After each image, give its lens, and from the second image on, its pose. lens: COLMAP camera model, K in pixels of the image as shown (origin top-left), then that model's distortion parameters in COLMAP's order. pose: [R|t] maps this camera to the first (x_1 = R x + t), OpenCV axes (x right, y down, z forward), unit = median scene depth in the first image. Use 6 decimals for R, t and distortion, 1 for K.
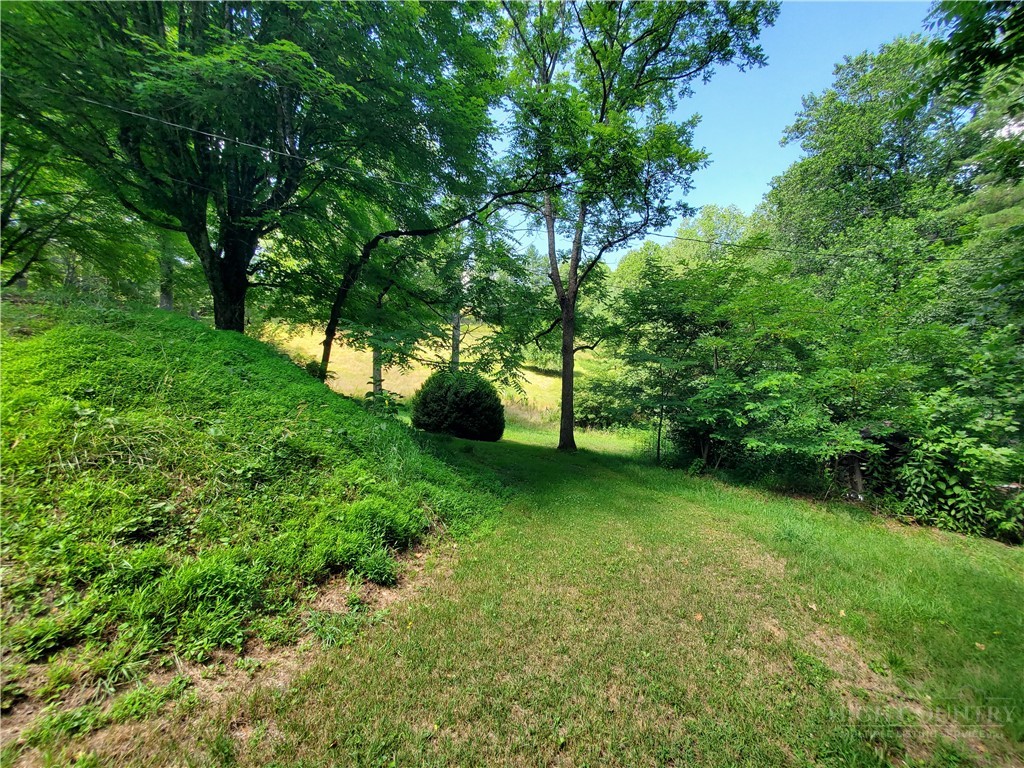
lens RADIAL K [[406.9, 0, 513.2], [0, 406.9, 384.4], [0, 0, 1]] dist [-0.000646, -0.000063]
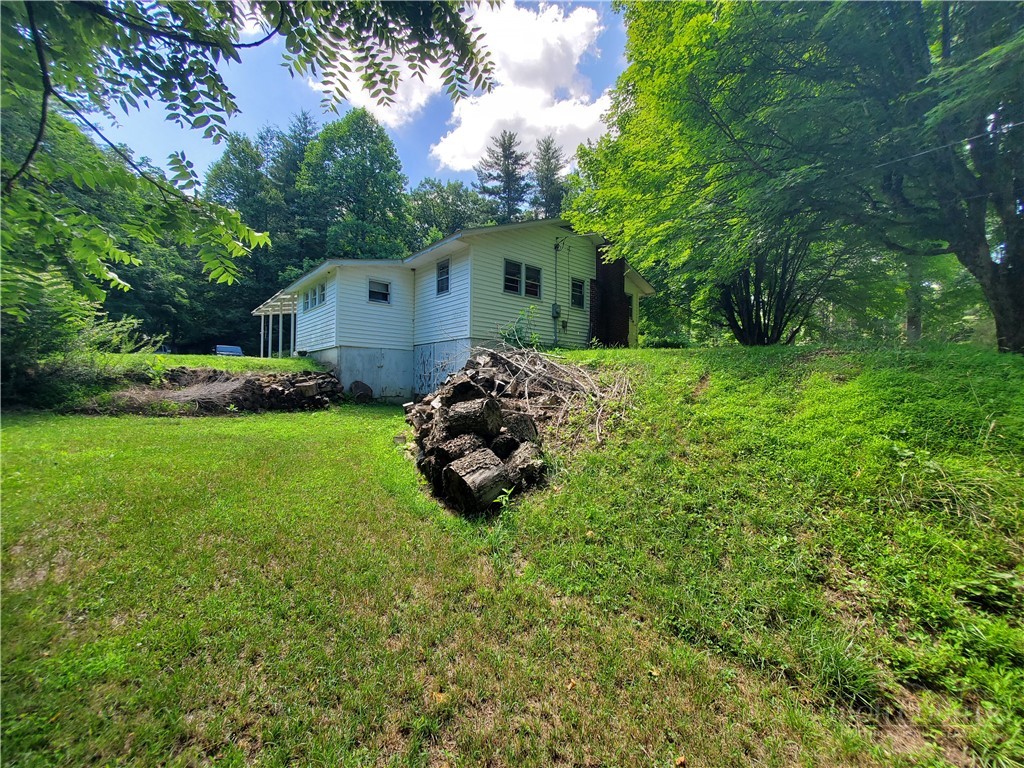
lens RADIAL K [[406.9, 0, 513.2], [0, 406.9, 382.3], [0, 0, 1]] dist [-0.000646, -0.000063]
pose [[0.096667, -0.038969, -0.994554, -0.092515], [-0.048934, 0.997839, -0.043853, -0.017945], [0.994113, 0.052907, 0.094551, -0.111993]]
